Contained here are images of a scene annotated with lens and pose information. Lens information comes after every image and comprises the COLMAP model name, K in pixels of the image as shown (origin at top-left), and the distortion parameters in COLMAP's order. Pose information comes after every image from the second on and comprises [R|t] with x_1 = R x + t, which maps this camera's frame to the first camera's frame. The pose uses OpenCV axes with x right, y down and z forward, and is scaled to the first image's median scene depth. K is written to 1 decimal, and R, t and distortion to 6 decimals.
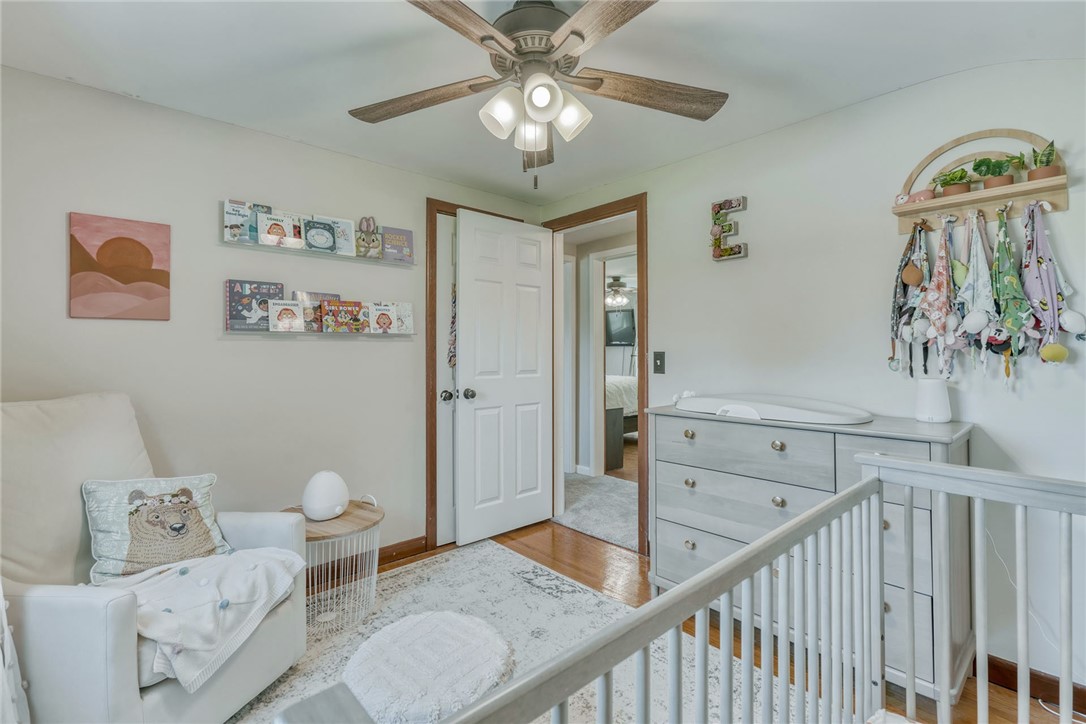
lens RADIAL K [[488.9, 0, 541.9], [0, 488.9, 352.0], [0, 0, 1]] dist [0.001704, 0.002490]
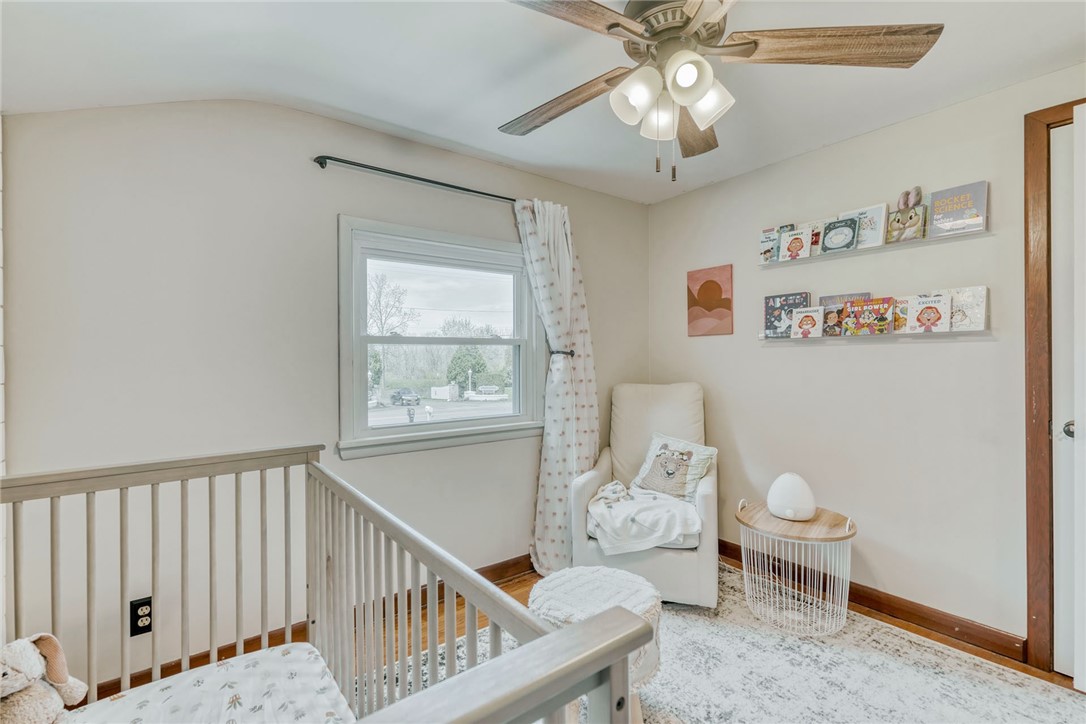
lens RADIAL K [[488.9, 0, 542.5], [0, 488.9, 364.5], [0, 0, 1]] dist [0.001704, 0.002490]
pose [[-0.079070, 0.017732, -0.996711, 0.550721], [0.007261, 0.999826, 0.017212, -0.005848], [0.996843, -0.005876, -0.079185, 0.499074]]
